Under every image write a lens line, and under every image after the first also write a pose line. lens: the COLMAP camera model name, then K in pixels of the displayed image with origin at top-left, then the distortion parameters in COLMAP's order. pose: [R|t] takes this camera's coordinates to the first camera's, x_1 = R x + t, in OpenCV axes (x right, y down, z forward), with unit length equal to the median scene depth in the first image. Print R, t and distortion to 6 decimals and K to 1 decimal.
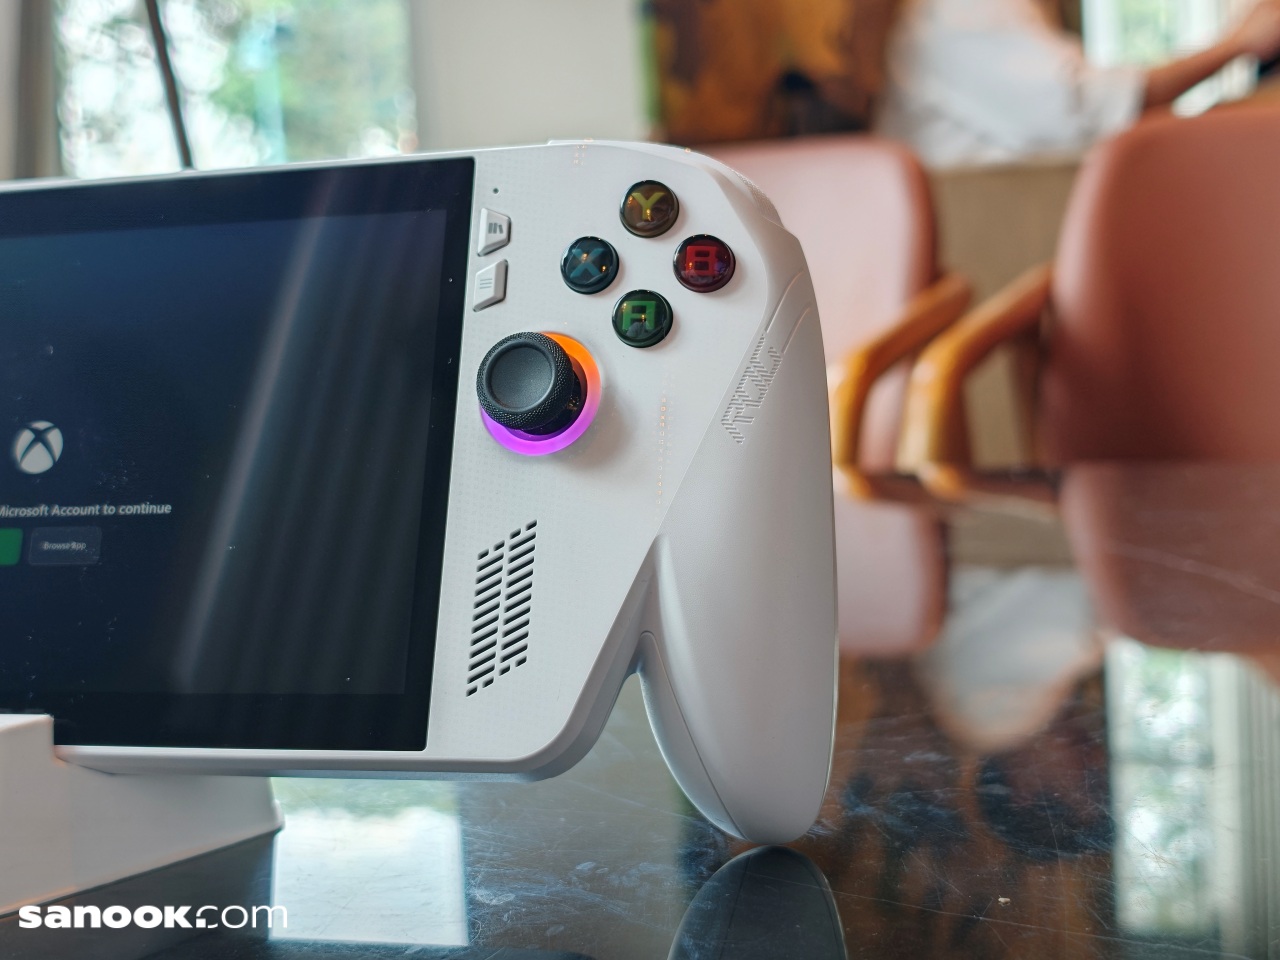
lens RADIAL K [[1813.8, 0, 671.4], [0, 1813.8, 482.2], [0, 0, 1]] dist [0.062620, 0.000000]
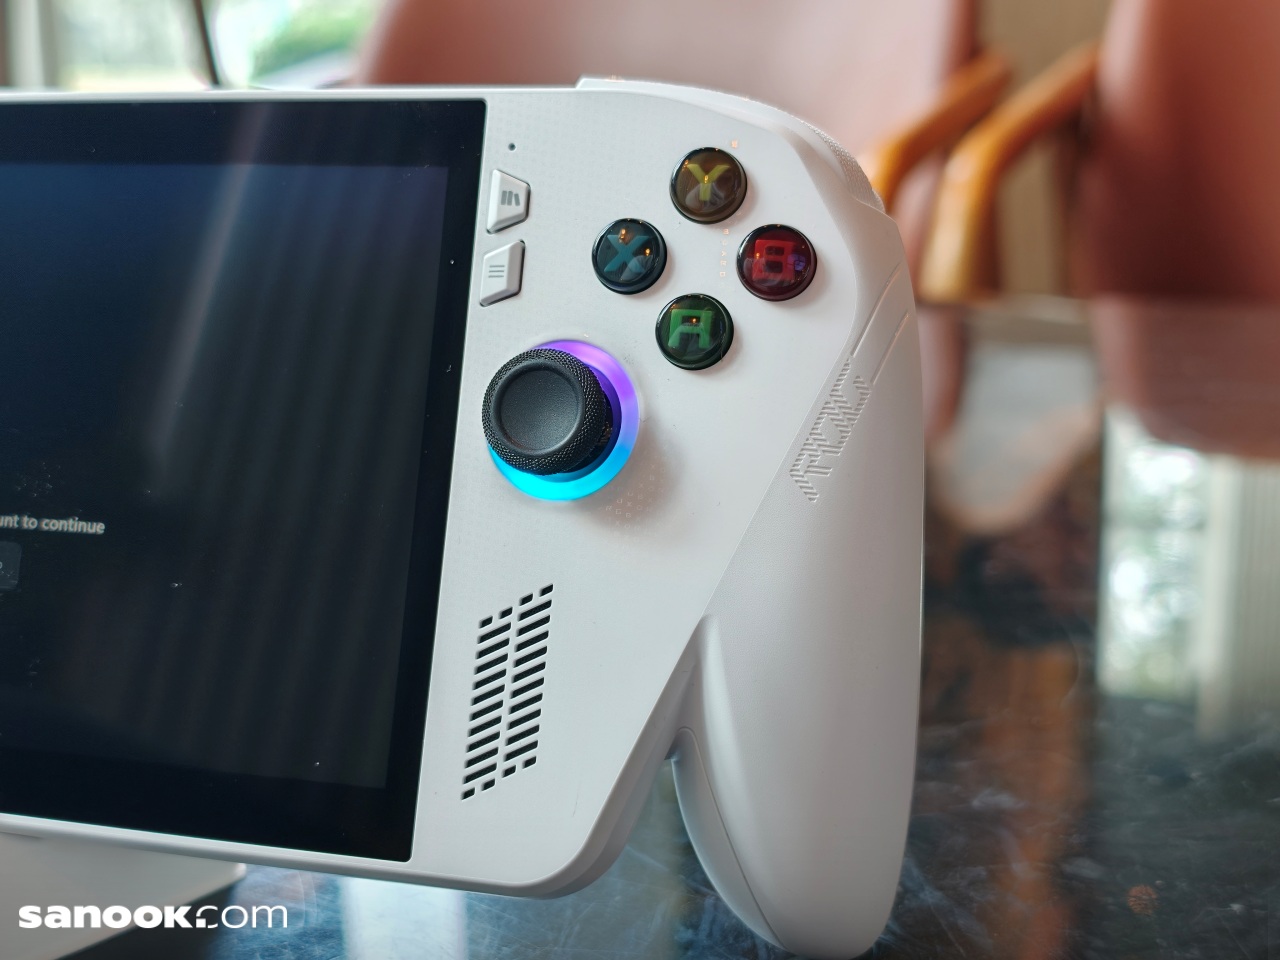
lens RADIAL K [[1813.8, 0, 633.9], [0, 1813.8, 499.0], [0, 0, 1]] dist [0.062620, 0.000000]
pose [[0.999152, 0.037945, -0.015956, -0.026627], [-0.035041, 0.987449, 0.154003, -0.137201], [0.021599, -0.153313, 0.987942, 0.209904]]
